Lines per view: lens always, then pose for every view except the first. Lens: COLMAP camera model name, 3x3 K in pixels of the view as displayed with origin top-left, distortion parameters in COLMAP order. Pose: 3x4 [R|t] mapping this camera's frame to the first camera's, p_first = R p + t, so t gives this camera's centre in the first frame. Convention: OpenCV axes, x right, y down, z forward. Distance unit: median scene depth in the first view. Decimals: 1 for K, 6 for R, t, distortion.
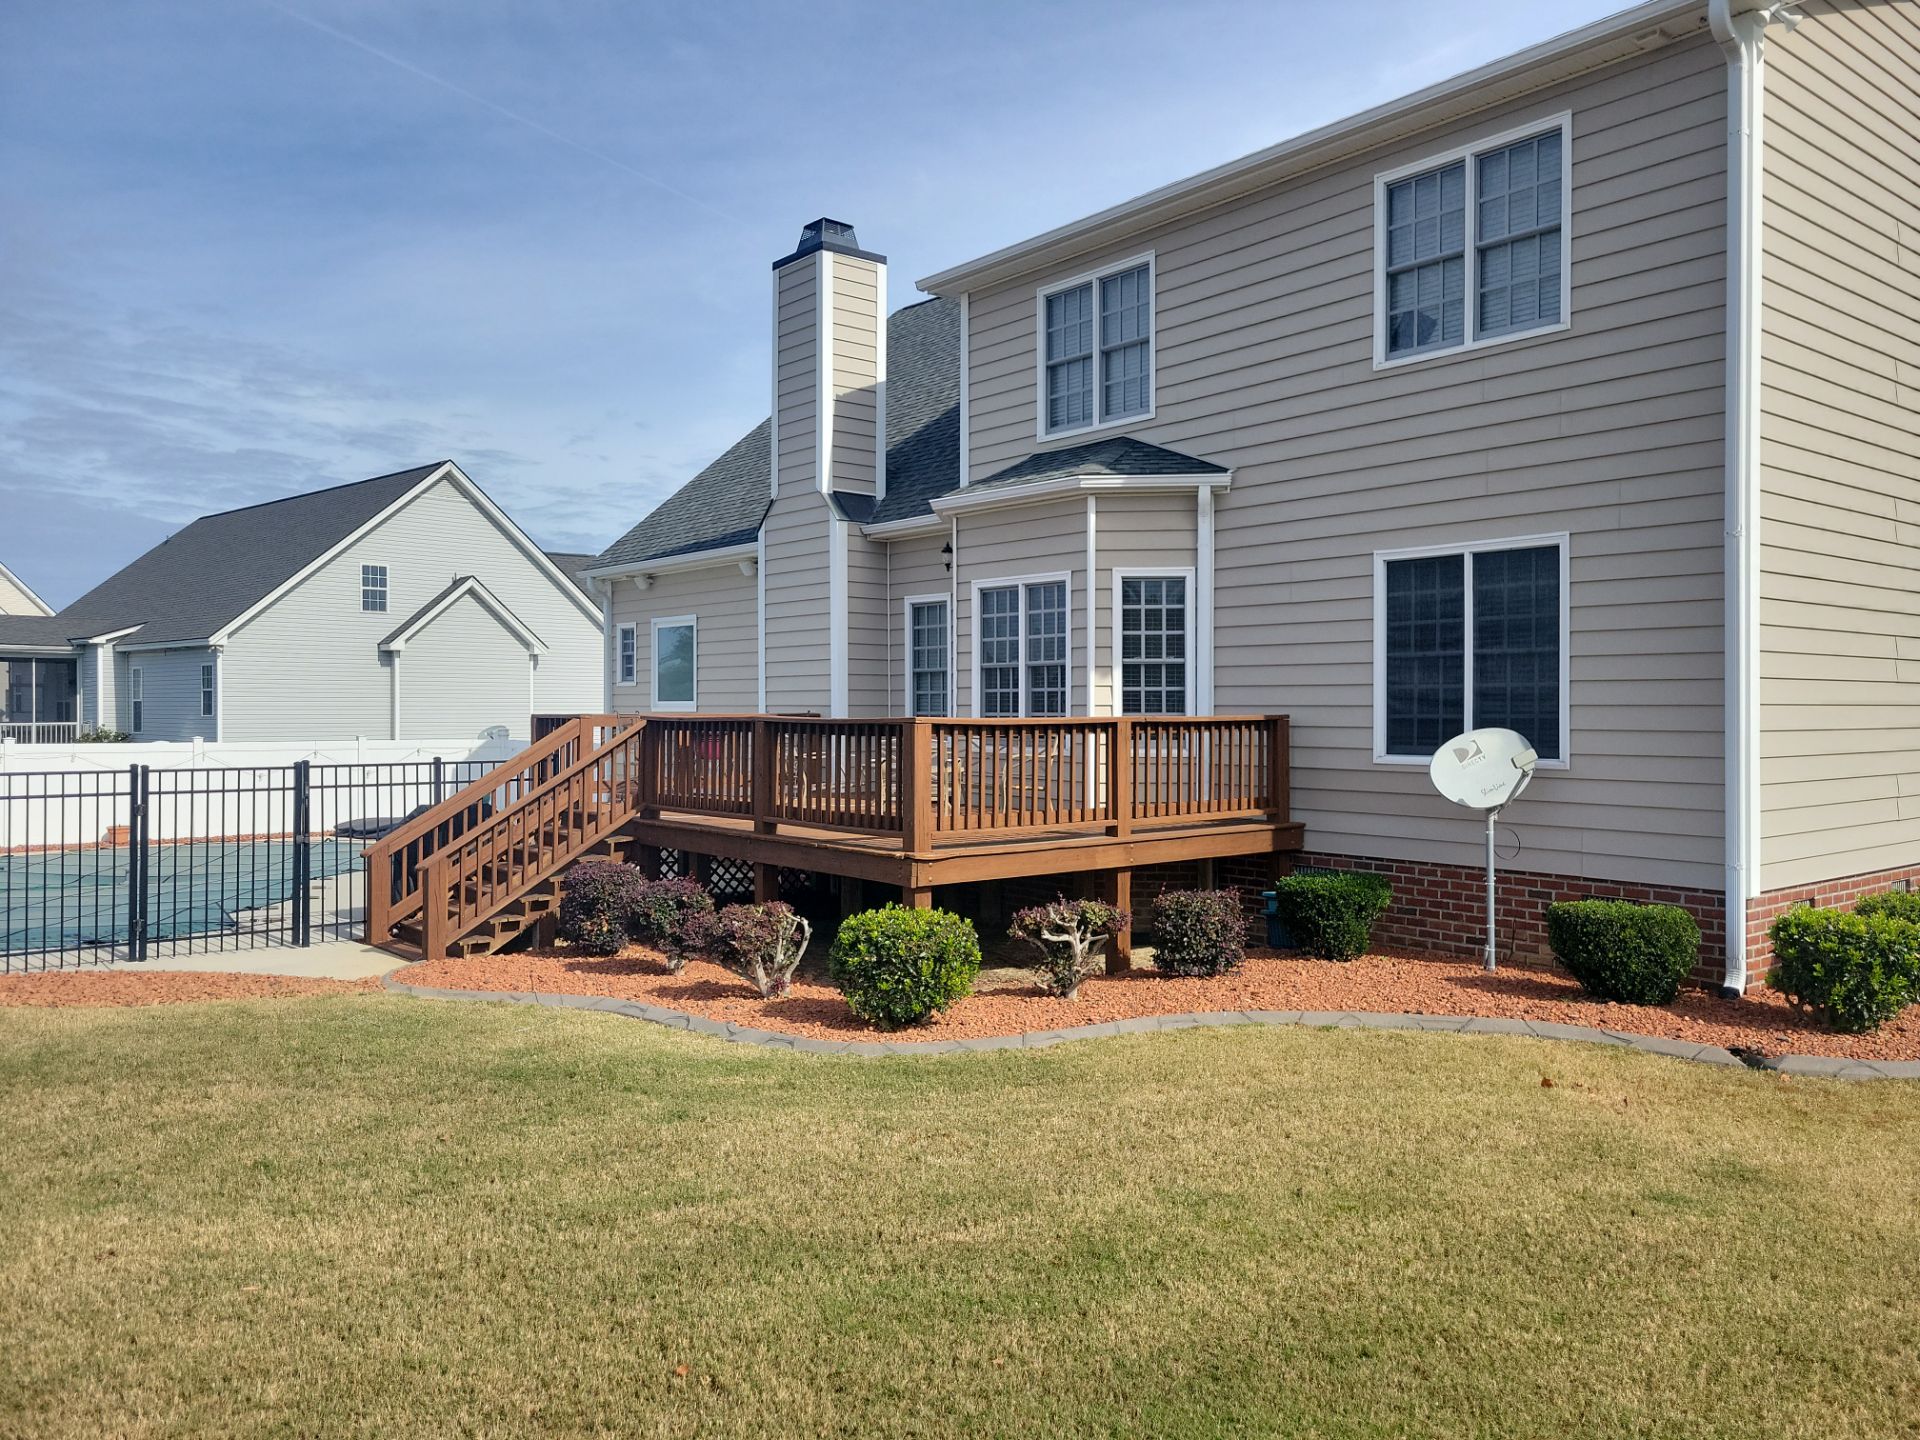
lens RADIAL K [[1463.5, 0, 967.2], [0, 1463.5, 704.2], [0, 0, 1]] dist [0.068161, -0.000176]
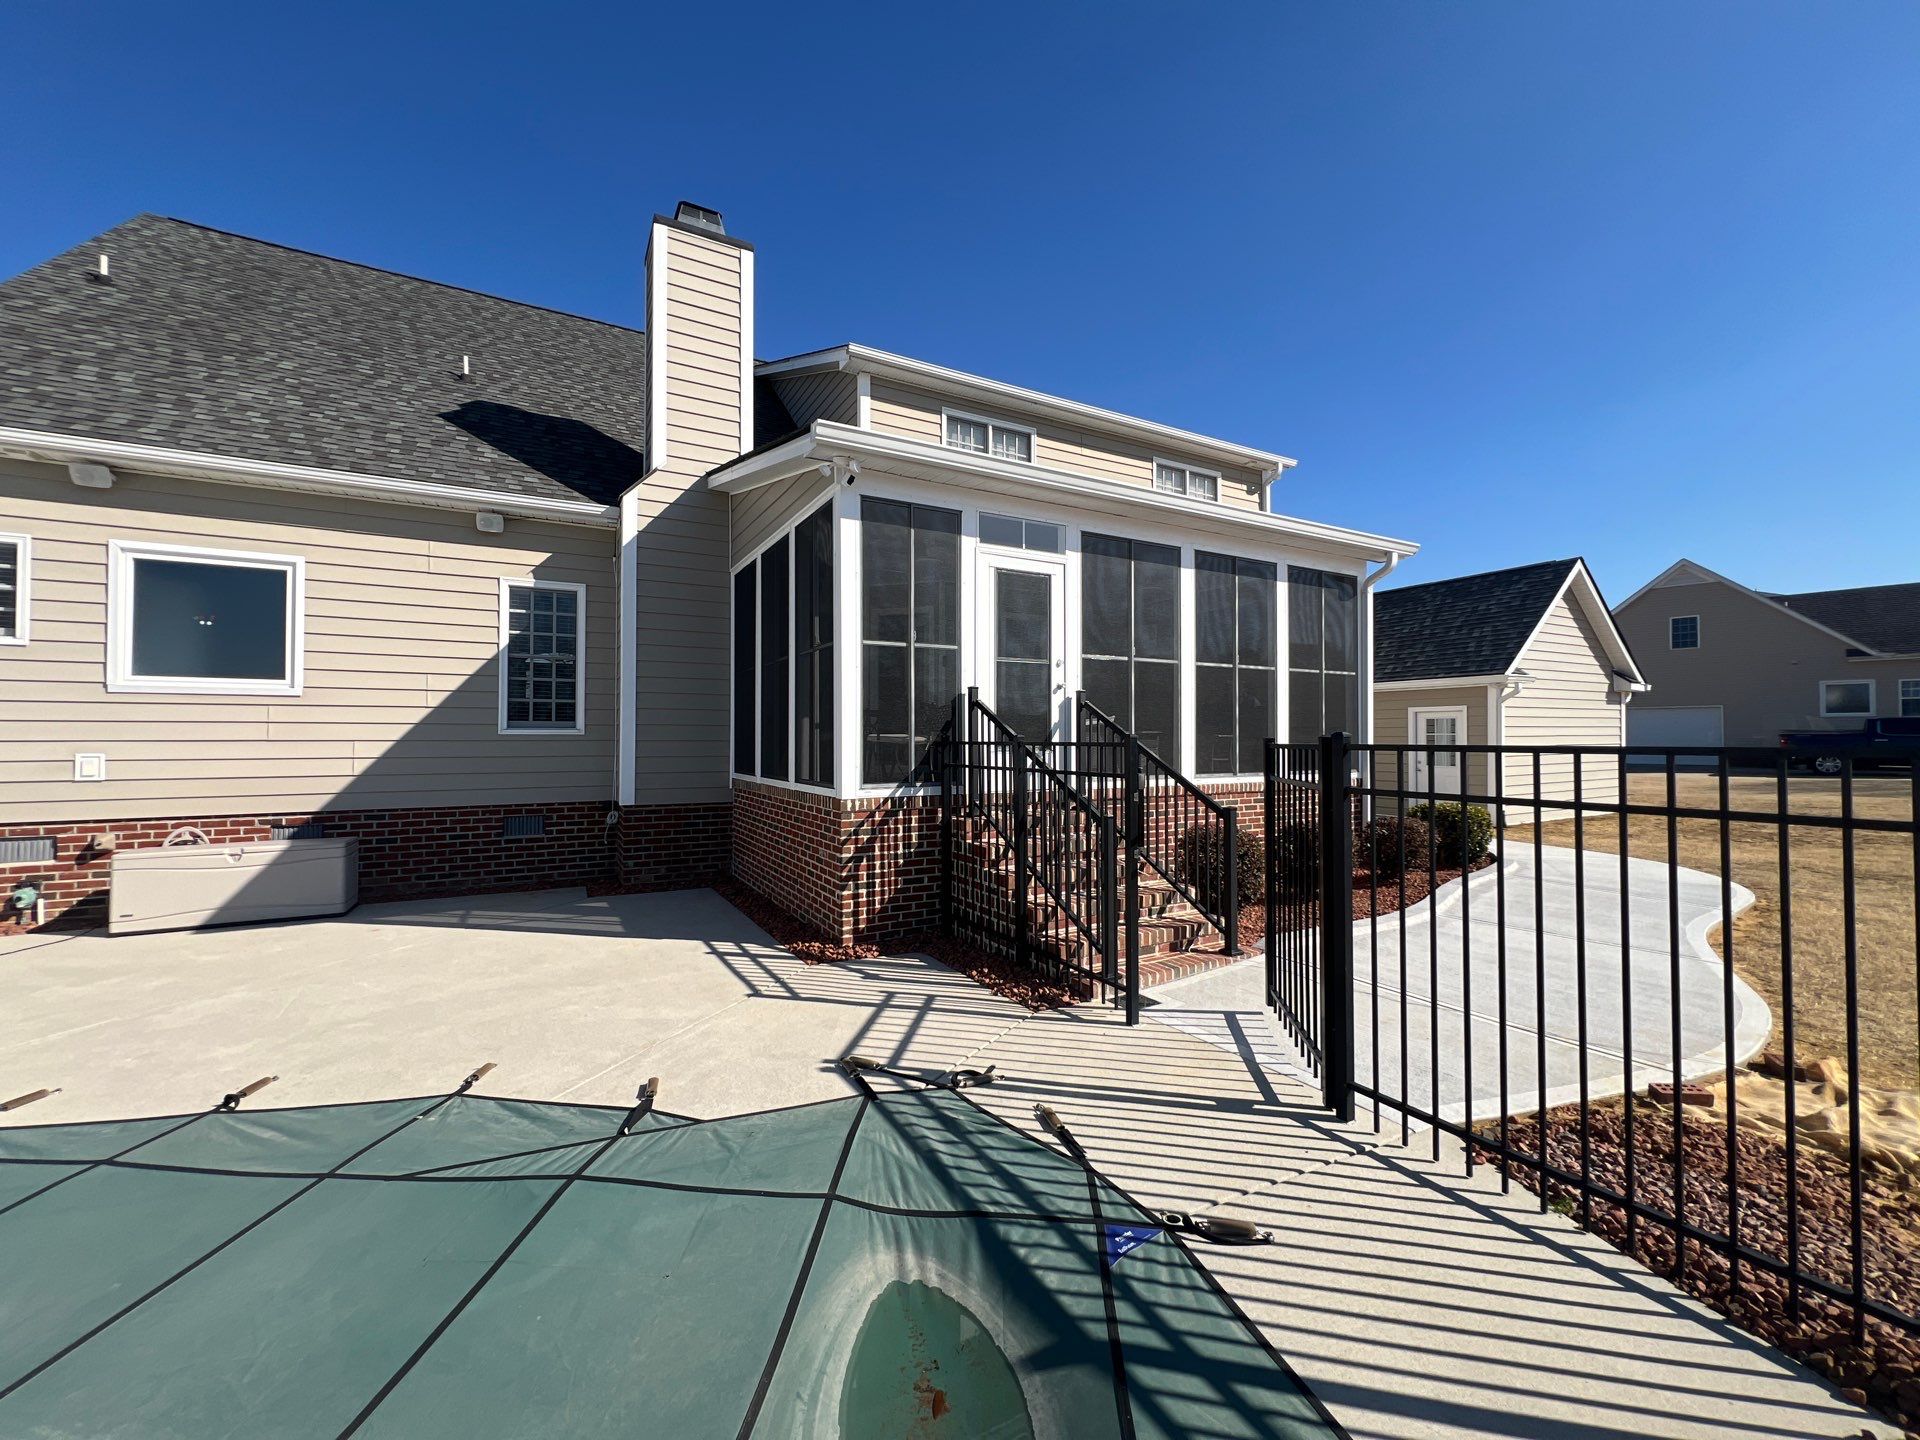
lens RADIAL K [[768.7, 0, 960.2], [0, 768.7, 723.6], [0, 0, 1]] dist [-0.000253, 0.000542]
pose [[0.177298, 0.017892, 0.983995, -0.798822], [-0.002635, 0.999840, -0.017705, 0.039268], [-0.984154, 0.000546, 0.177316, 1.024259]]
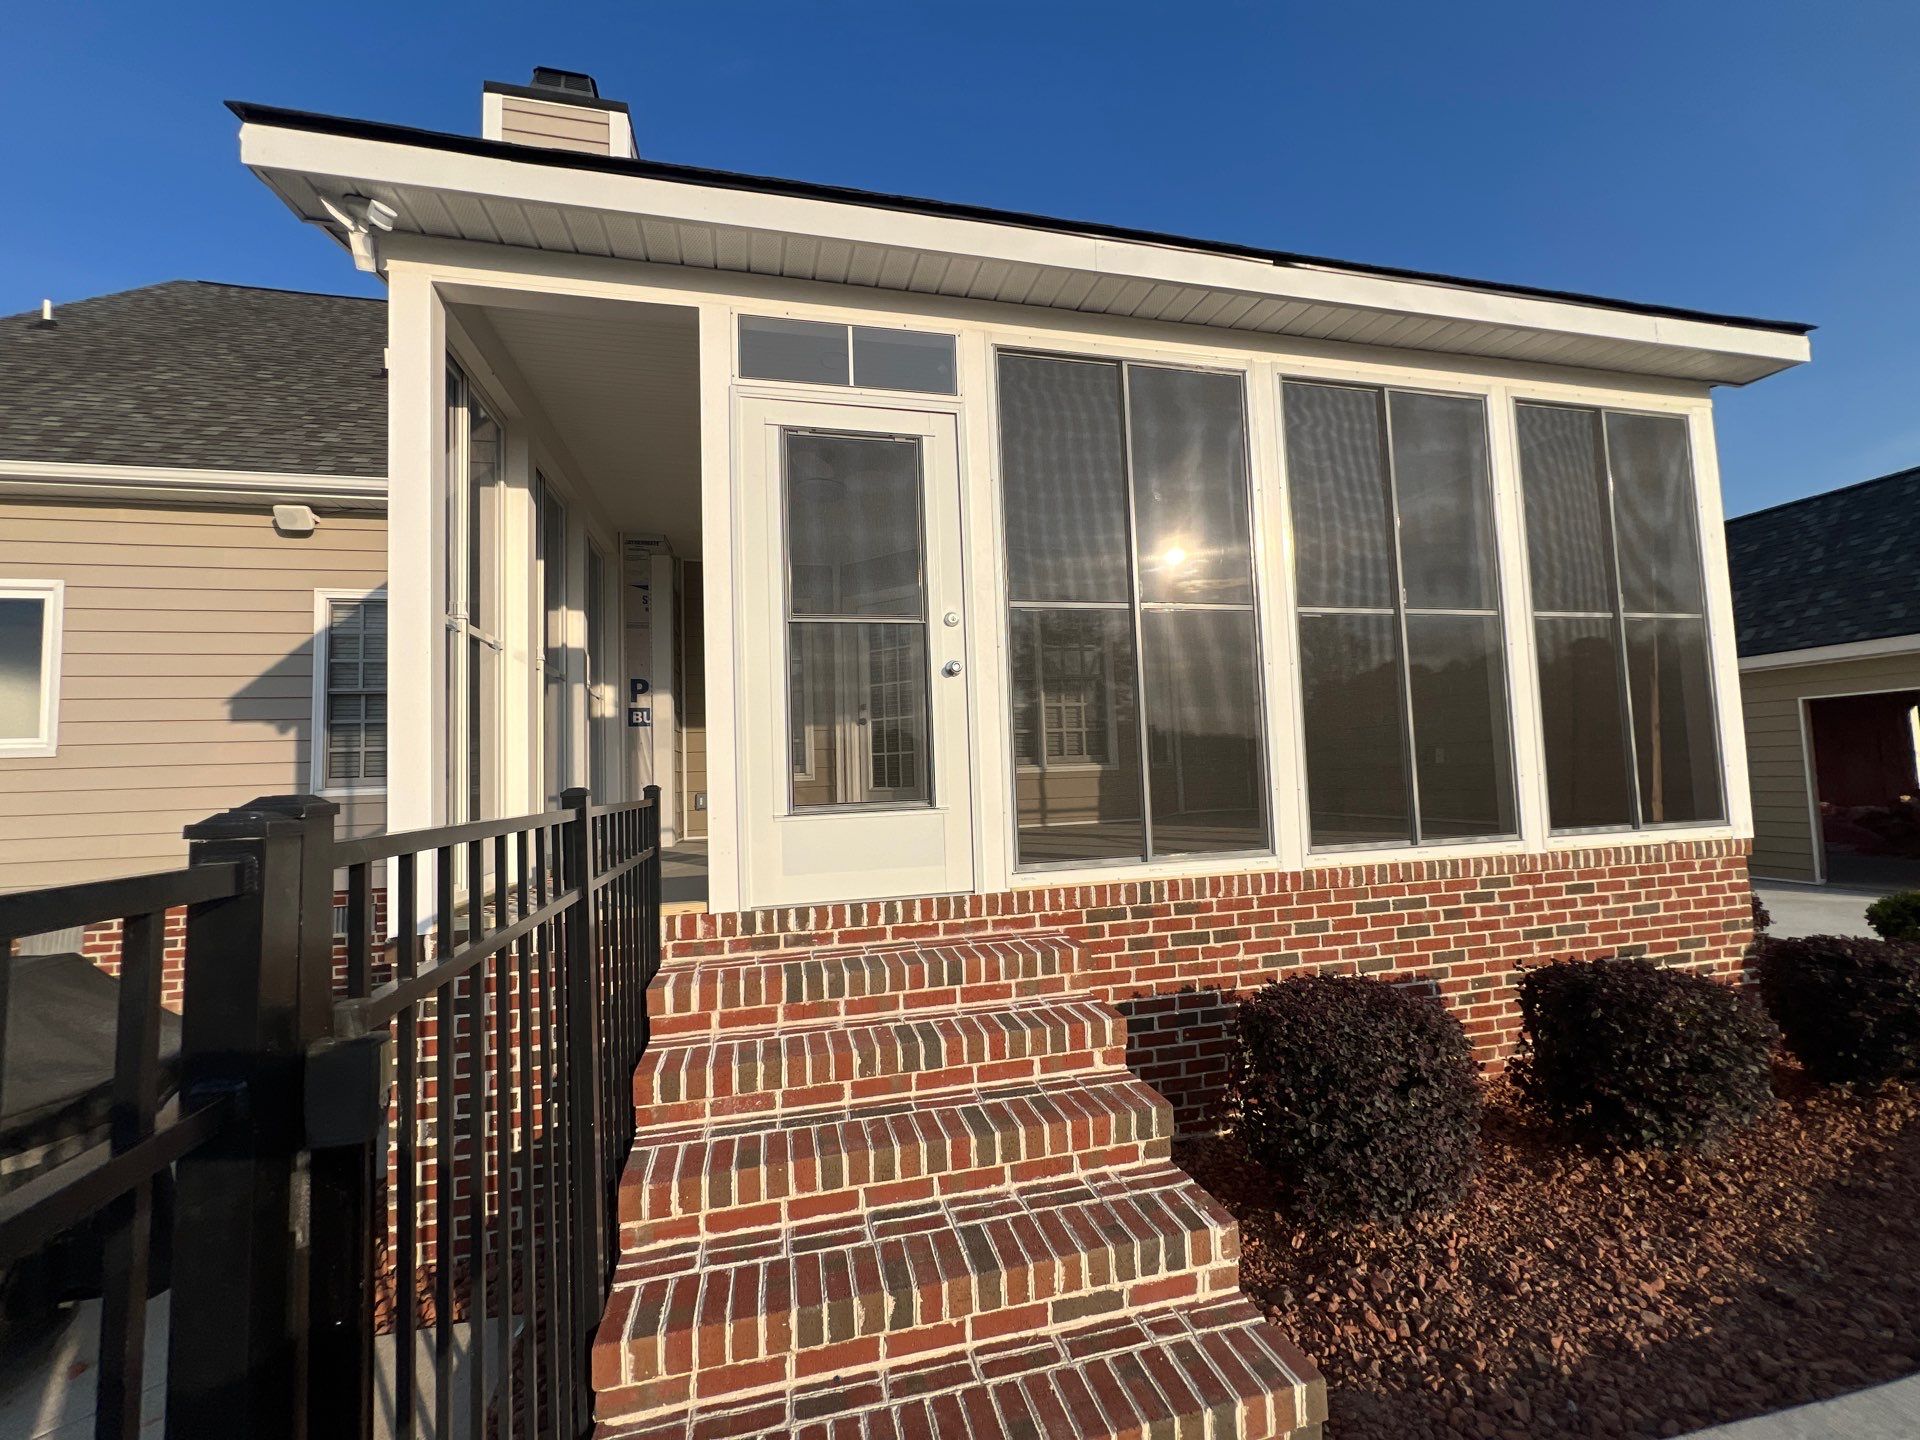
lens RADIAL K [[768.7, 0, 960.2], [0, 768.7, 723.6], [0, 0, 1]] dist [-0.000253, 0.000542]
pose [[0.435013, 0.045173, 0.899290, -0.480059], [0.034431, 0.997176, -0.066745, 0.038154], [-0.899765, 0.059998, 0.432230, 0.940438]]
